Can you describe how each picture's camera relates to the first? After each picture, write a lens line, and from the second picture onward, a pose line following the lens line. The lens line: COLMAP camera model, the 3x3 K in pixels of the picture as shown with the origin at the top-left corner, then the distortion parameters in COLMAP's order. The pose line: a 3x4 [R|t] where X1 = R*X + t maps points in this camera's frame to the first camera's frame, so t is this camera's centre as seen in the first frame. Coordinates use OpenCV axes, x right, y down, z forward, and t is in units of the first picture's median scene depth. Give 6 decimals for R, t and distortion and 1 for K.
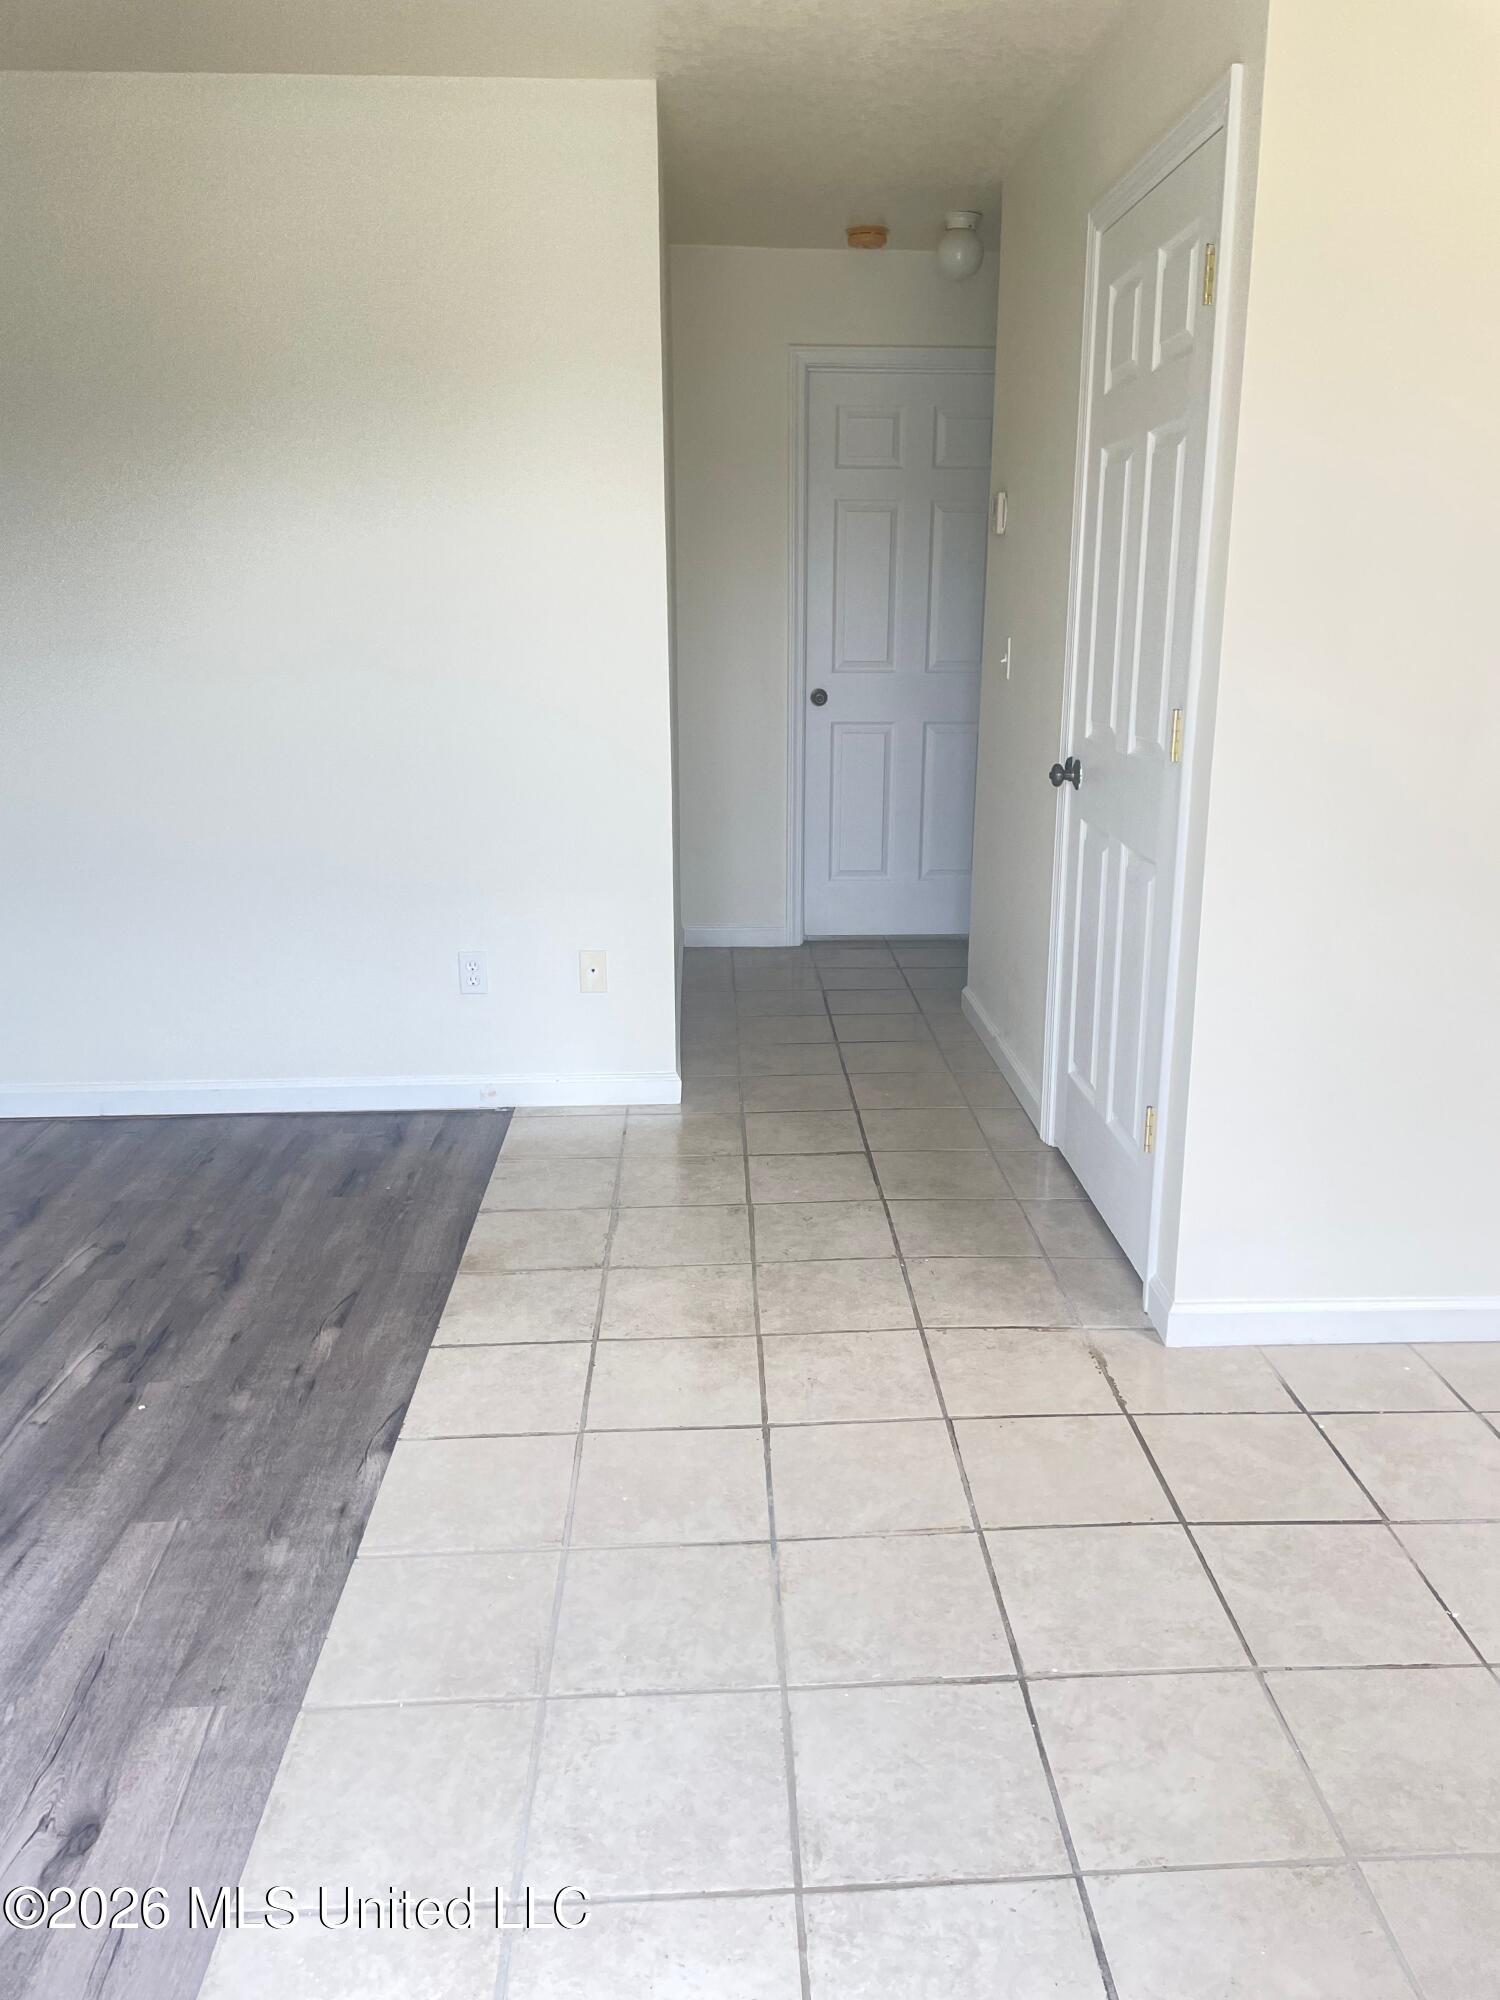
lens RADIAL K [[1535.5, 0, 757.6], [0, 1535.5, 997.7], [0, 0, 1]] dist [0.042507, -0.037503]
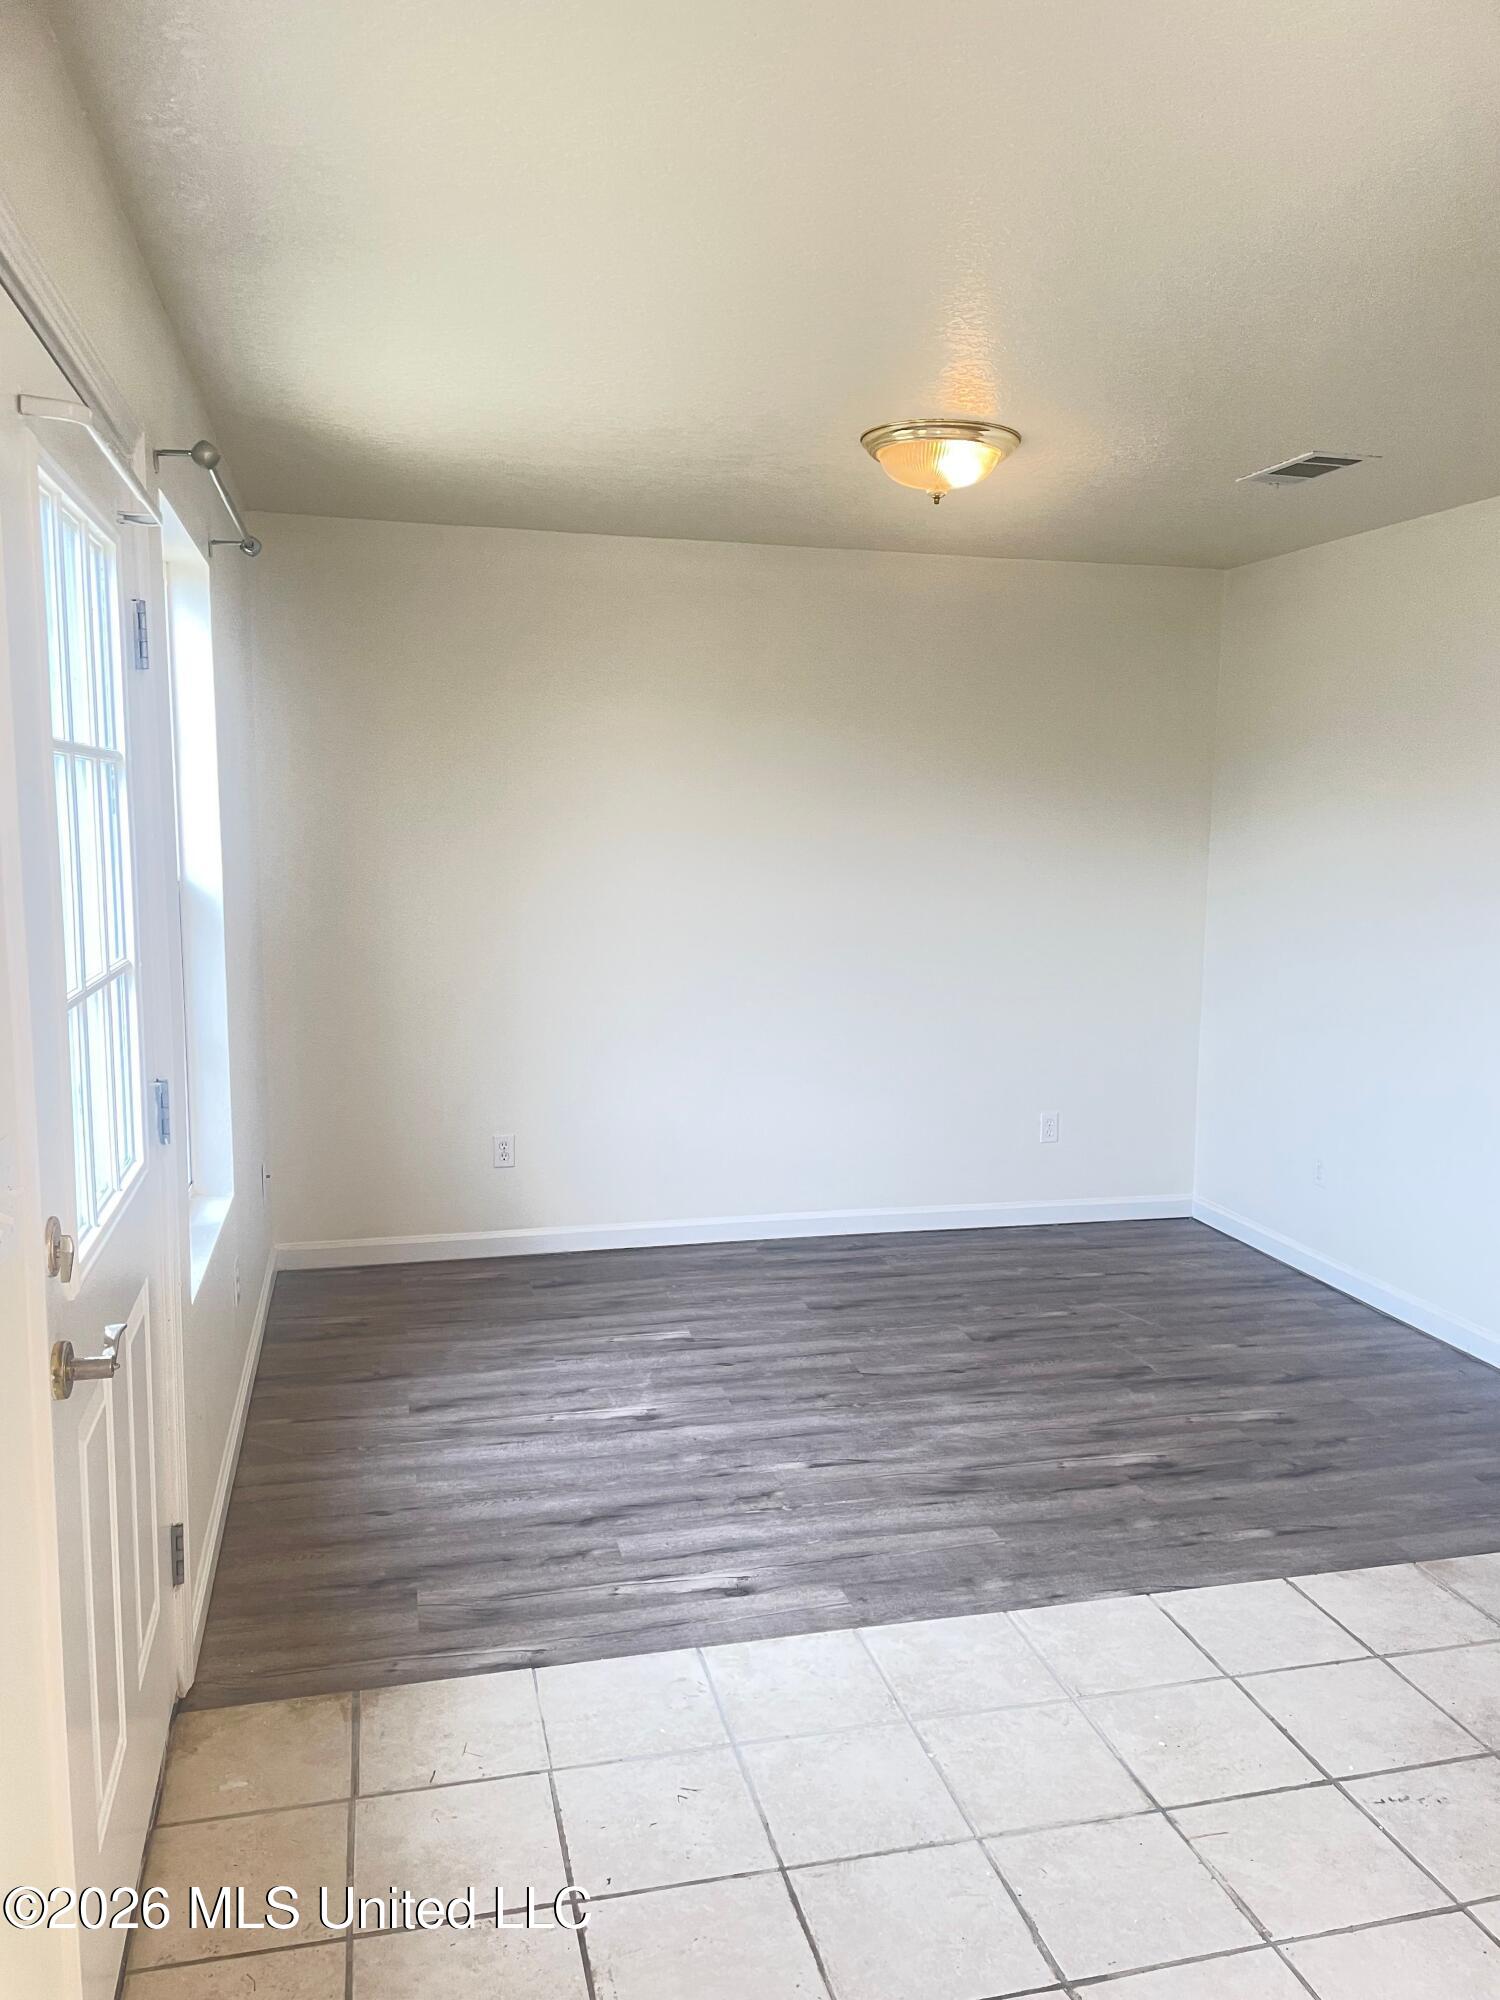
lens RADIAL K [[1535.5, 0, 751.9], [0, 1535.5, 1005.7], [0, 0, 1]] dist [0.042507, -0.037503]
pose [[0.192063, 0.131055, -0.972593, 0.739173], [-0.278672, 0.957532, 0.073994, -0.142353], [0.940985, 0.256823, 0.220428, 0.287347]]
